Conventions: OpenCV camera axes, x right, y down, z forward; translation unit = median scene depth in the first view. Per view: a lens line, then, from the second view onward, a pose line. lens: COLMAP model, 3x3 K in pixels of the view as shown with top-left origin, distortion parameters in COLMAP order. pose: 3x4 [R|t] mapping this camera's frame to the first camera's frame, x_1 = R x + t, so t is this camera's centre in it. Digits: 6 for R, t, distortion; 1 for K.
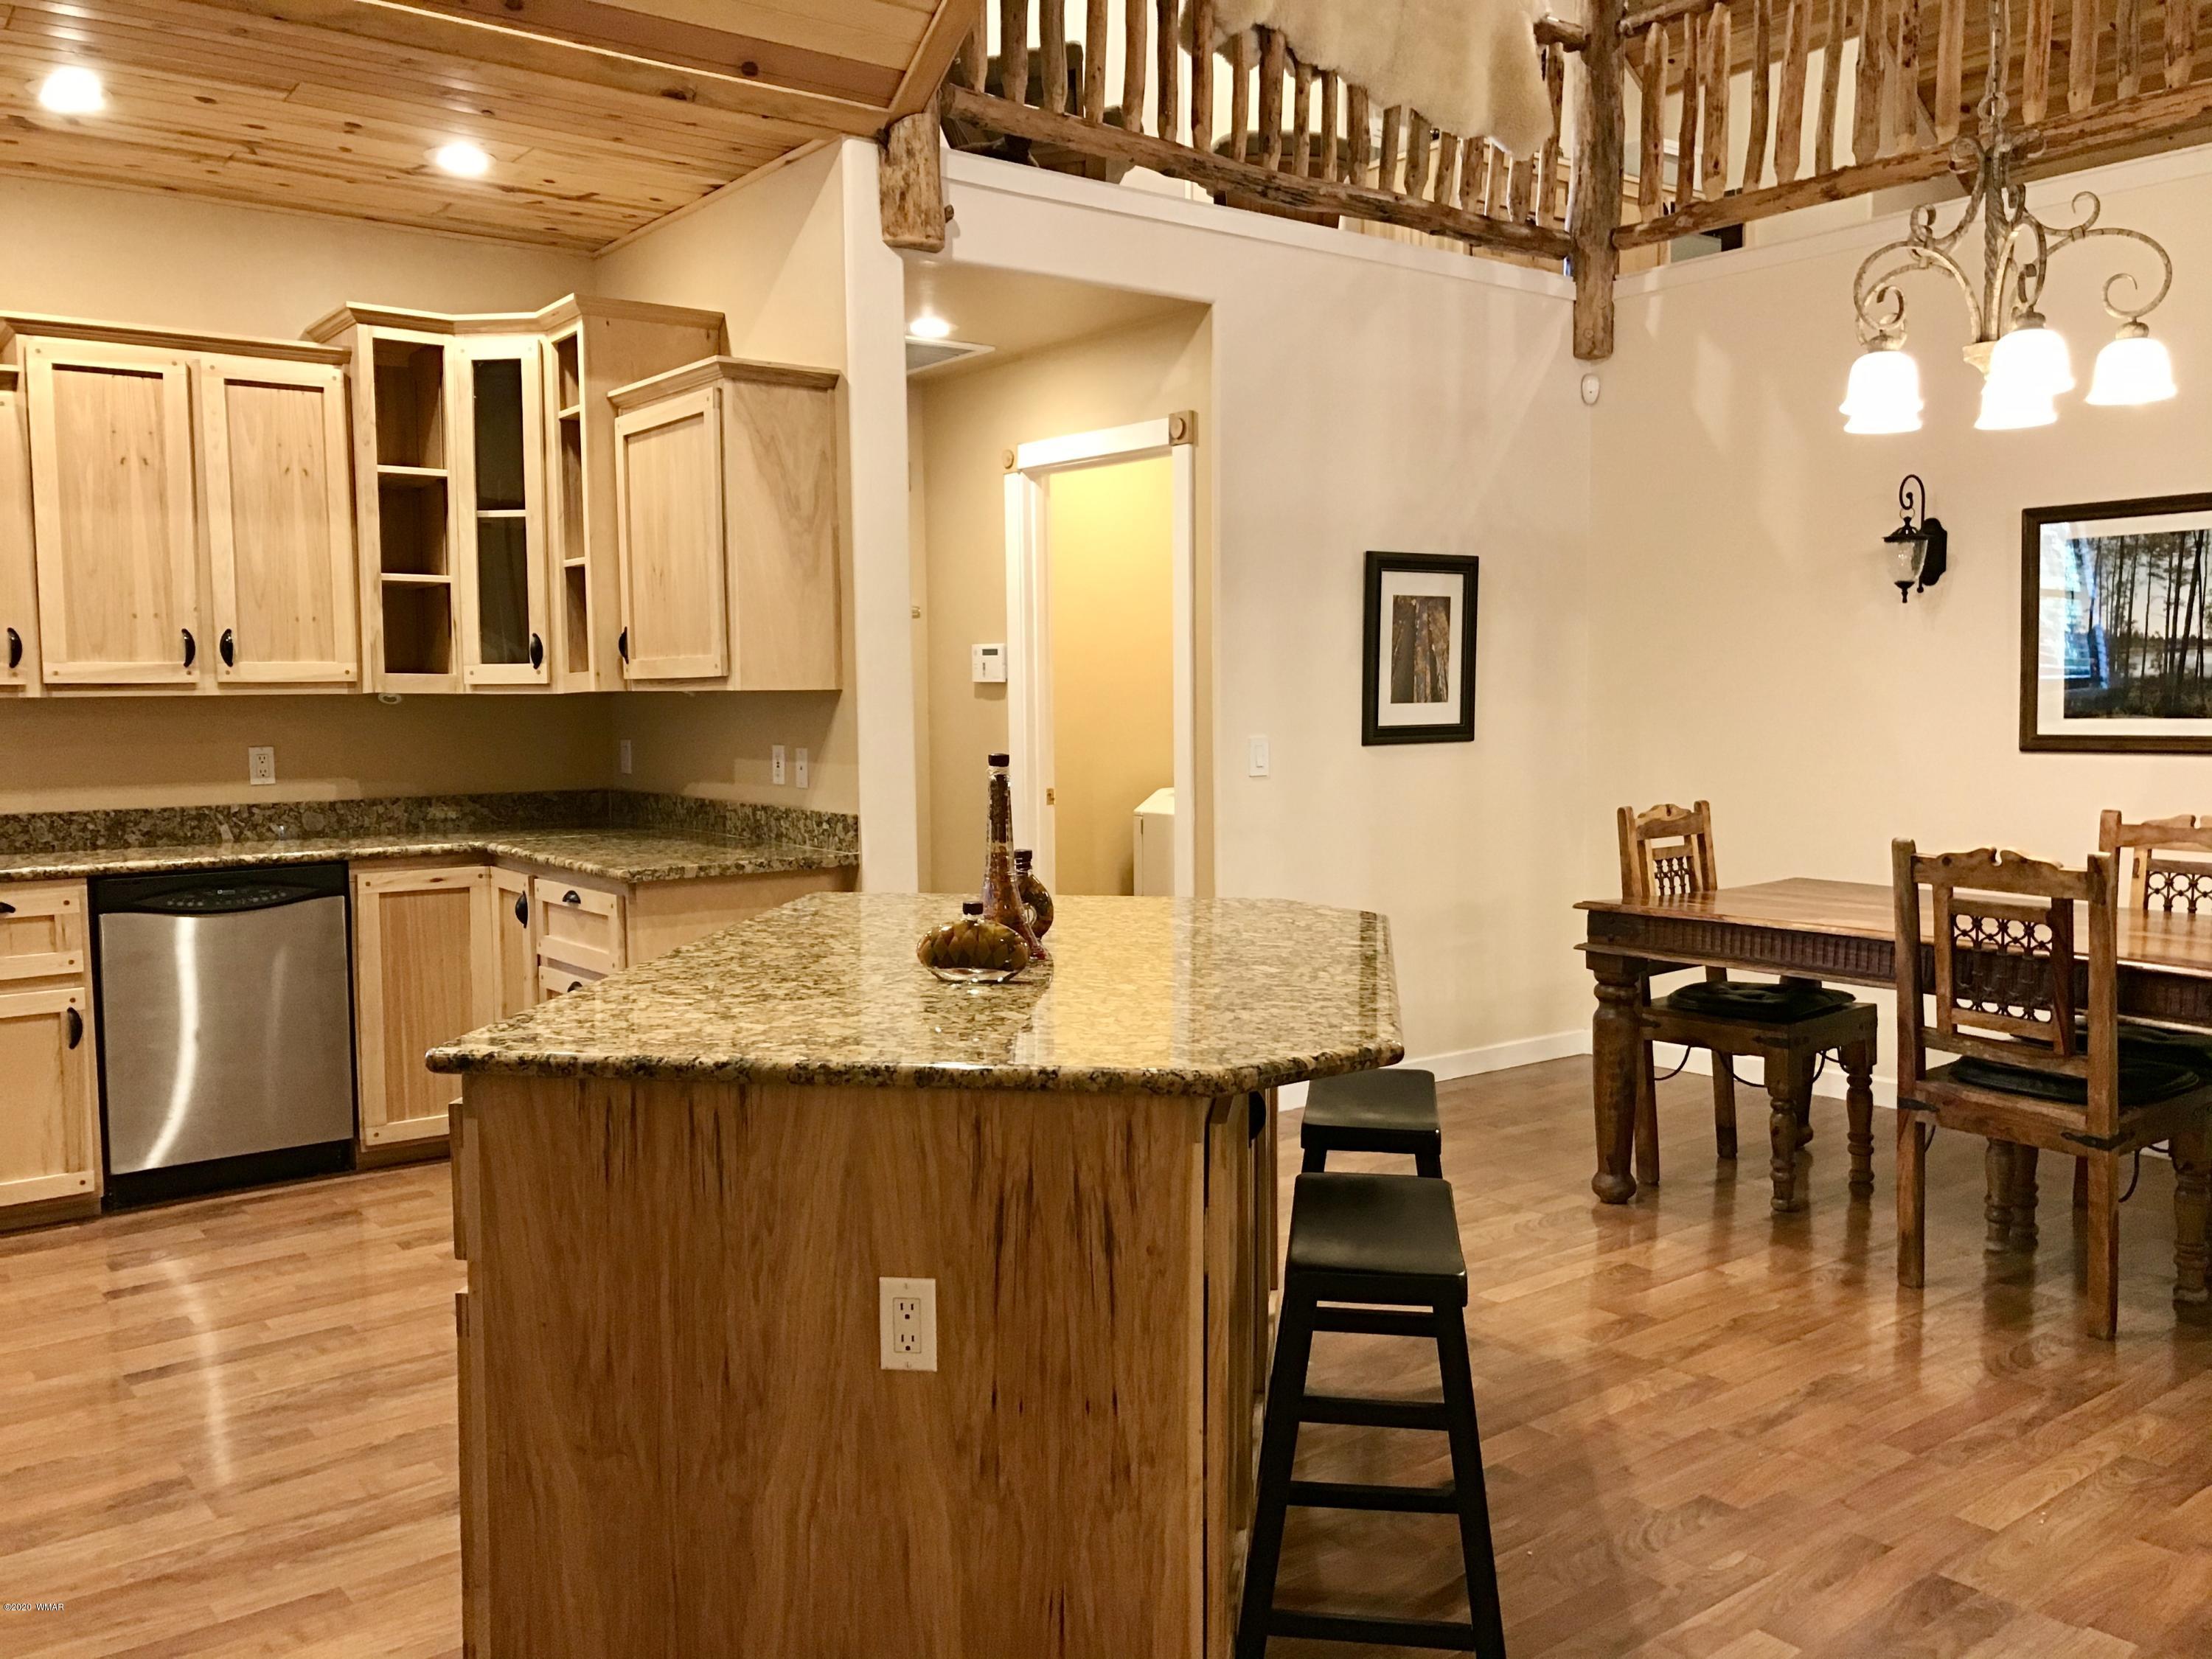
lens RADIAL K [[1832.5, 0, 1109.6], [0, 1832.5, 821.1], [0, 0, 1]] dist [0.017572, 0.009396]
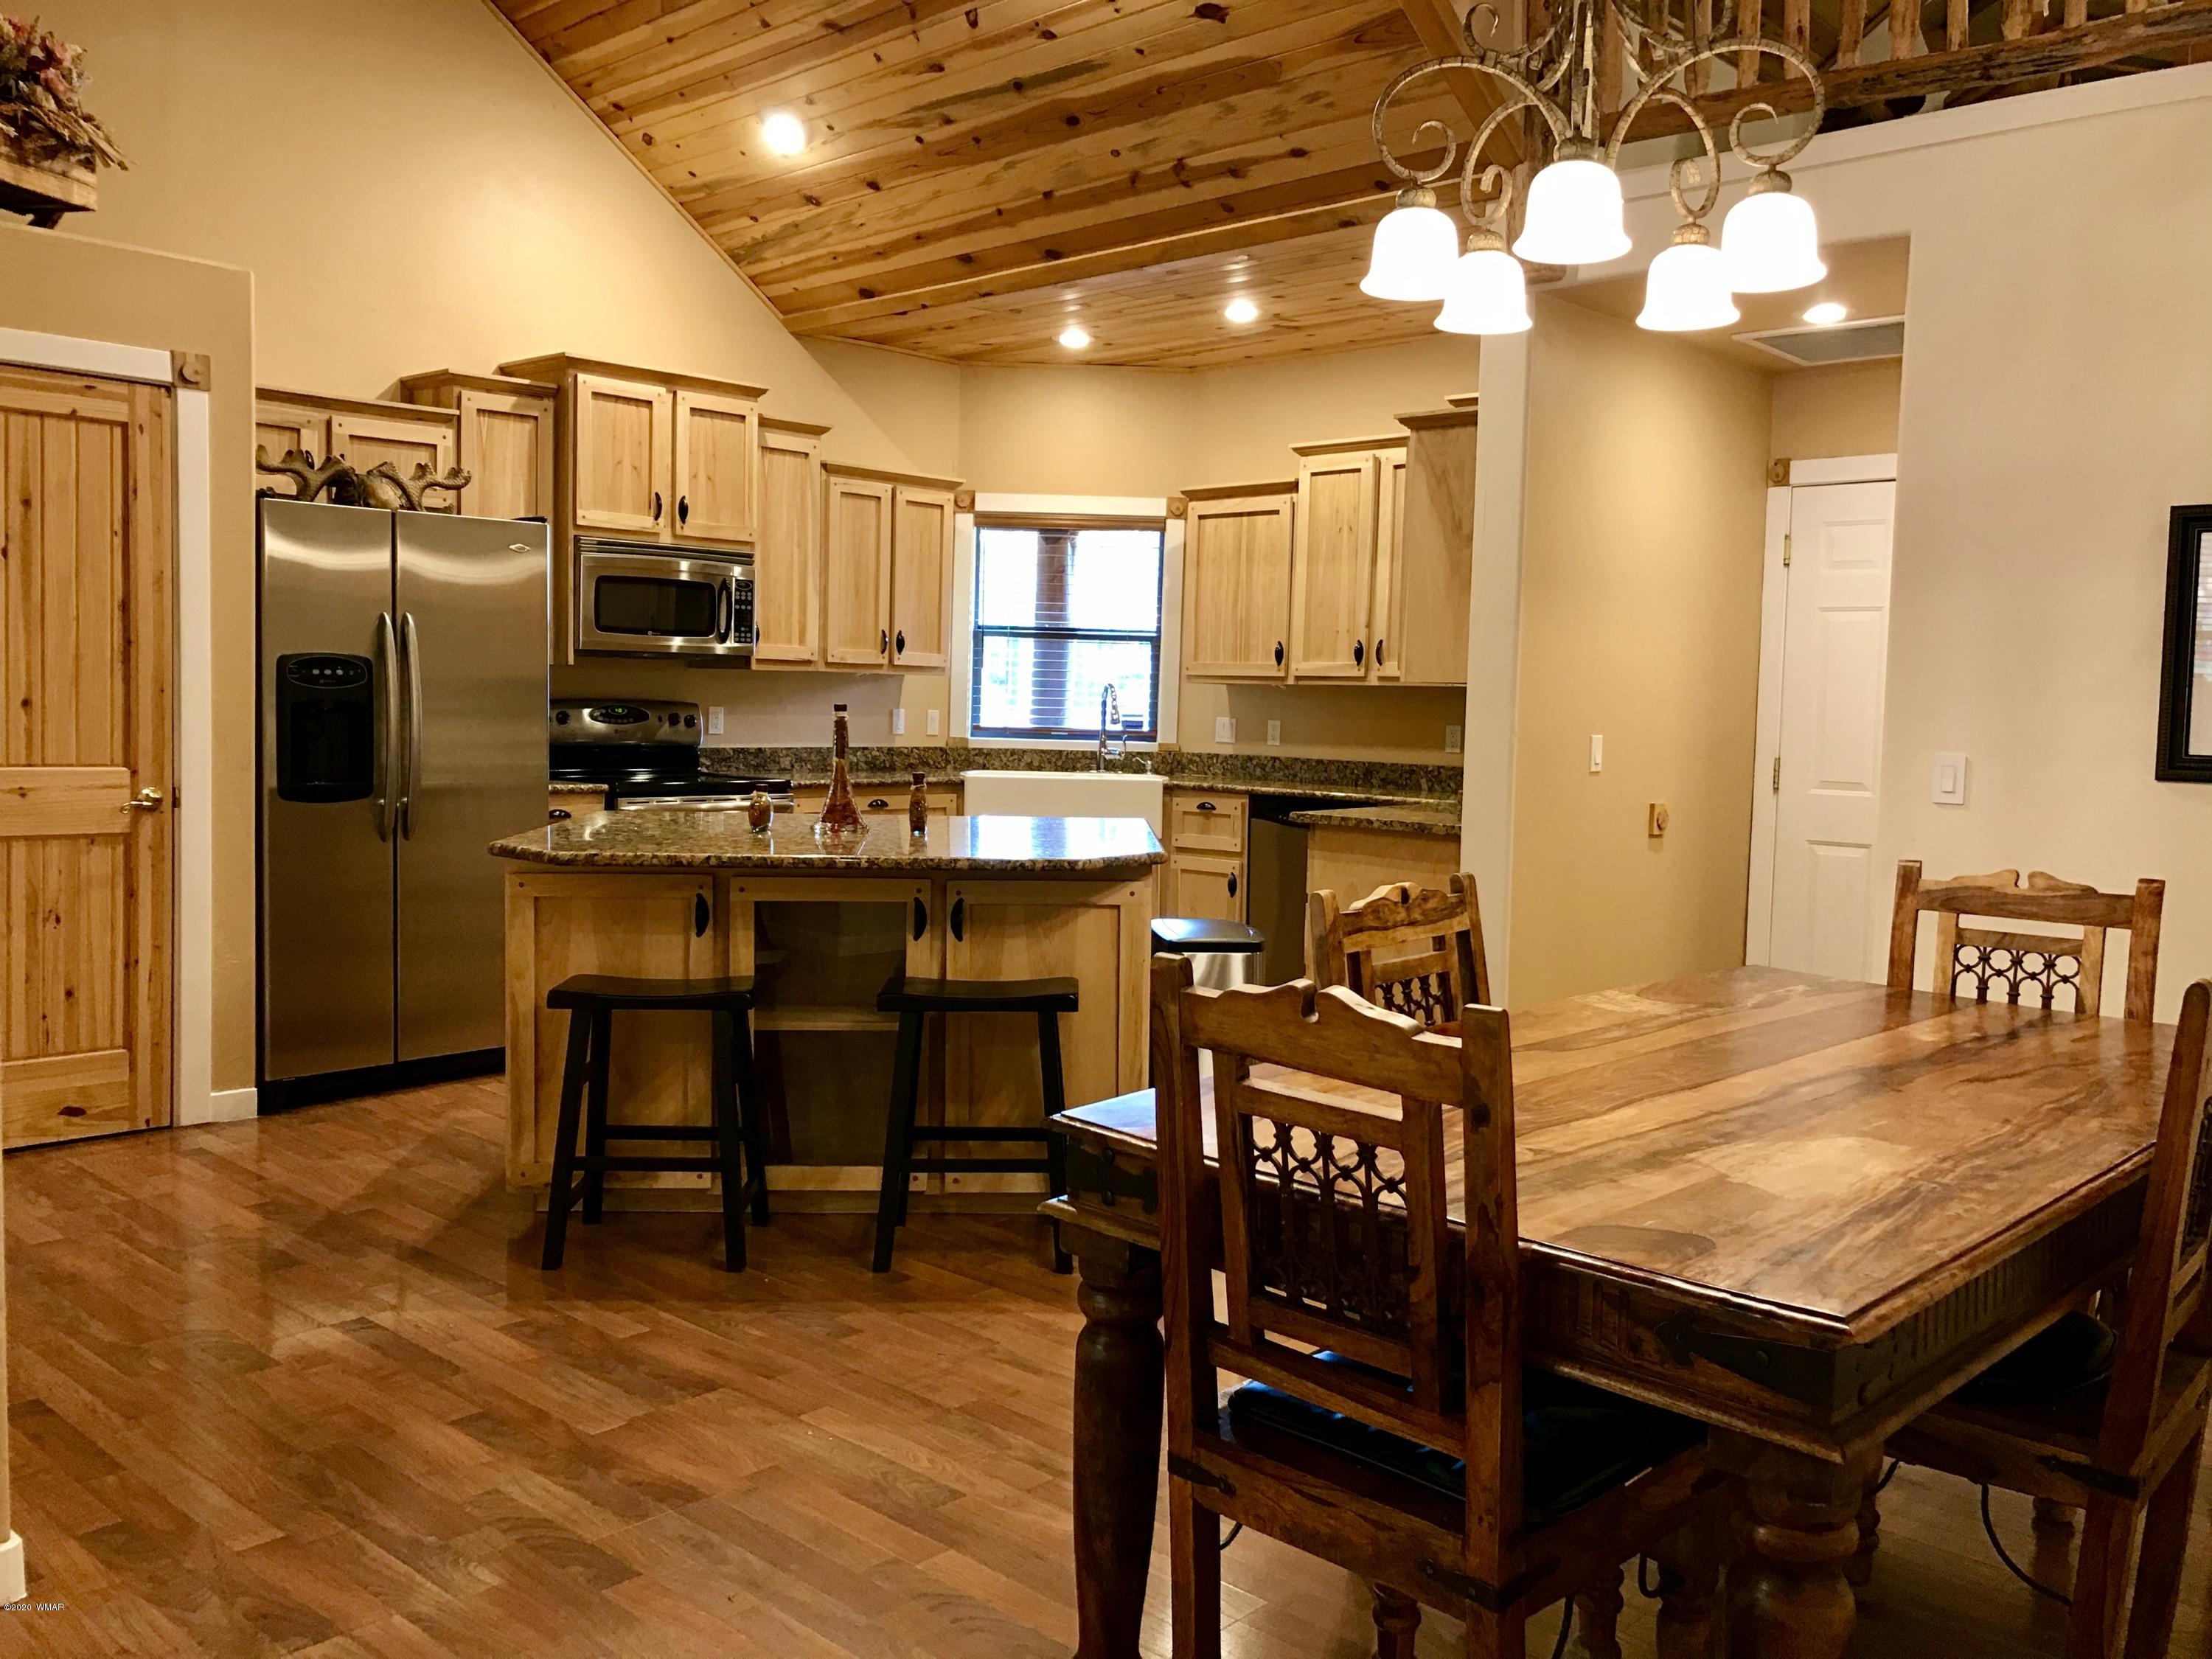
lens RADIAL K [[1832.5, 0, 1110.3], [0, 1832.5, 832.6], [0, 0, 1]] dist [0.017572, 0.009396]
pose [[0.156016, 0.088763, -0.983758, 0.979789], [-0.099604, 0.992291, 0.073737, -0.041606], [0.982720, 0.086482, 0.163655, 0.607370]]
